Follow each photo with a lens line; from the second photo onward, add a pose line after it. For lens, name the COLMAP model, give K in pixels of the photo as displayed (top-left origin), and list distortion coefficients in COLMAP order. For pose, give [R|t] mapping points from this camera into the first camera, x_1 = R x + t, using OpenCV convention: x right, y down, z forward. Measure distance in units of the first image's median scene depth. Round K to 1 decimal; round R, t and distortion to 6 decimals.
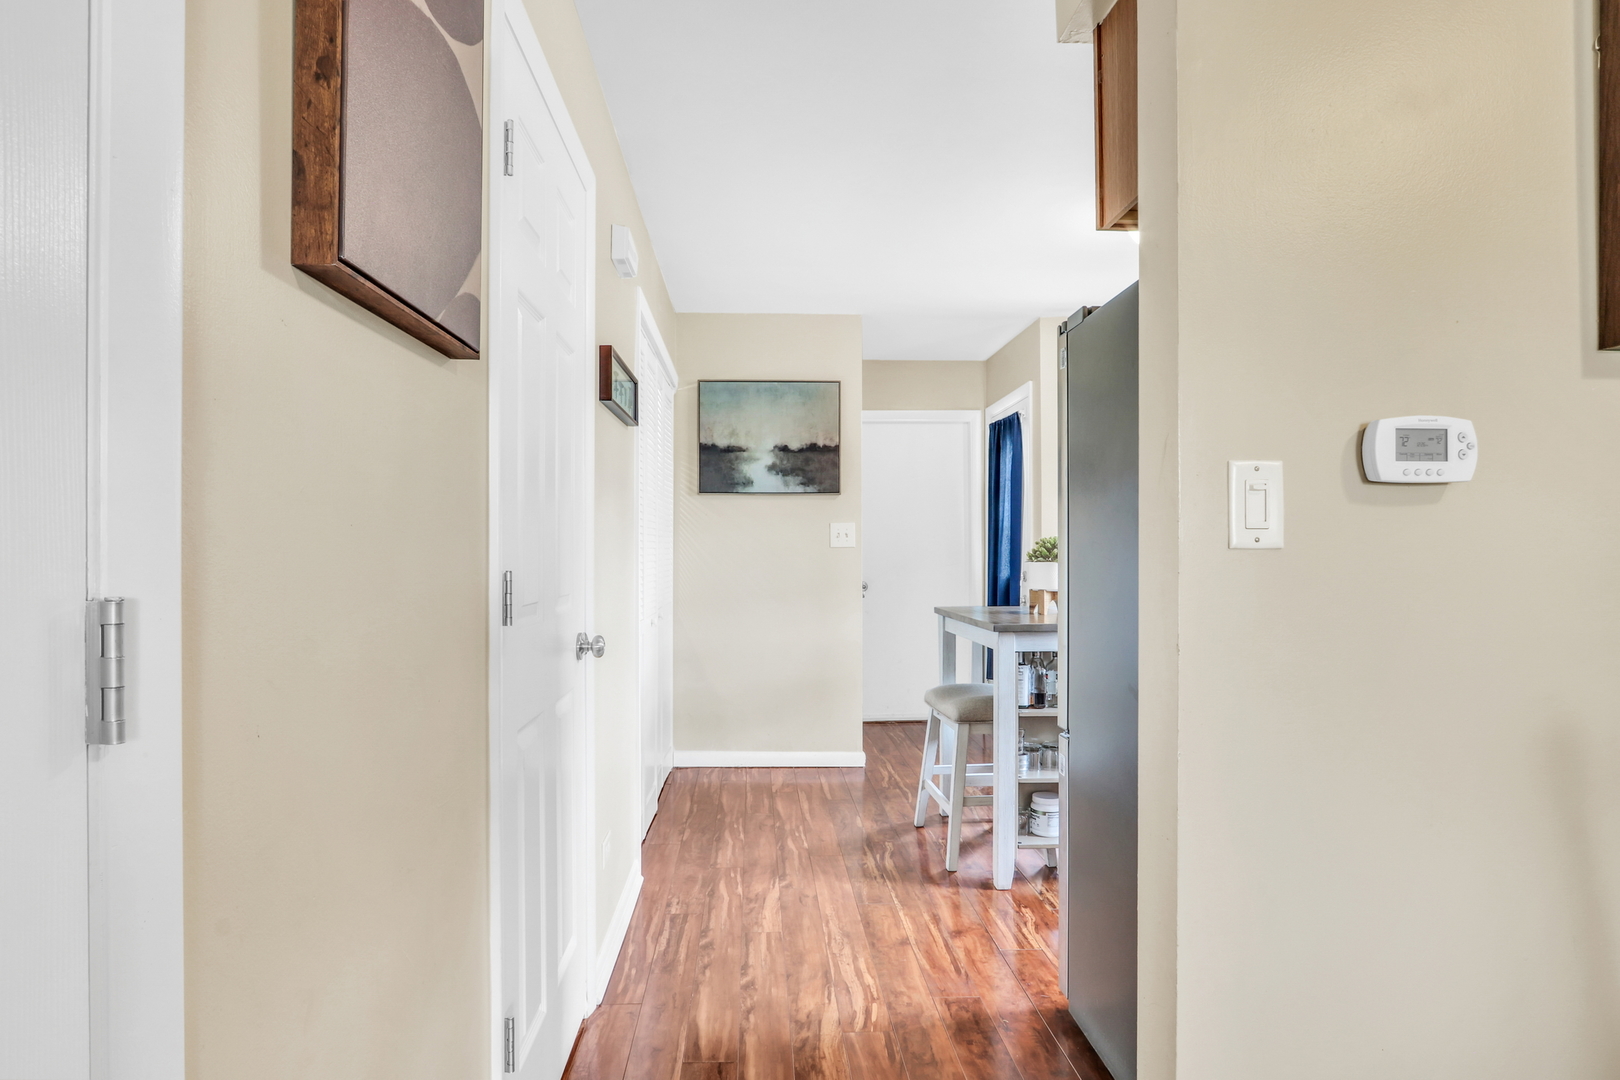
lens RADIAL K [[741.2, 0, 810.0], [0, 741.2, 540.0], [0, 0, 1]] dist [0.000385, 0.000152]
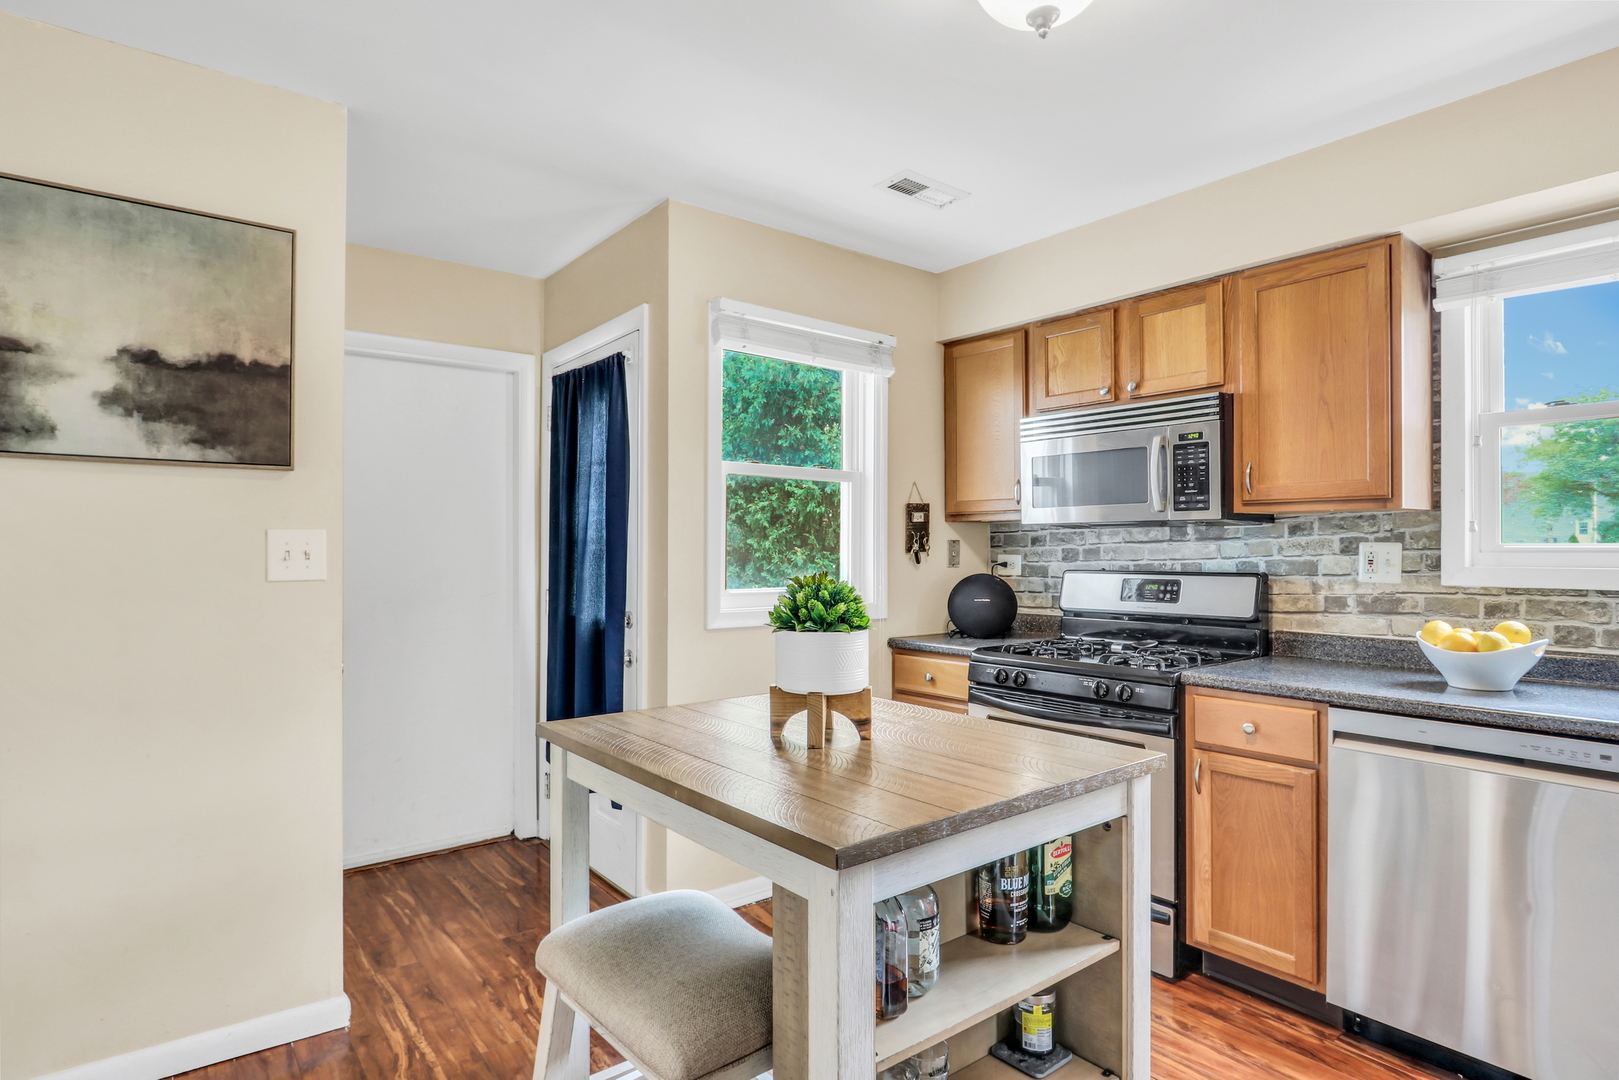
lens RADIAL K [[868.1, 0, 809.5], [0, 868.1, 540.0], [0, 0, 1]] dist [-0.026020, 0.000047]
pose [[0.827528, 0.008127, 0.561365, 0.006284], [-0.005847, 0.999966, -0.005857, -0.015040], [-0.561394, 0.001565, 0.827547, 0.361264]]
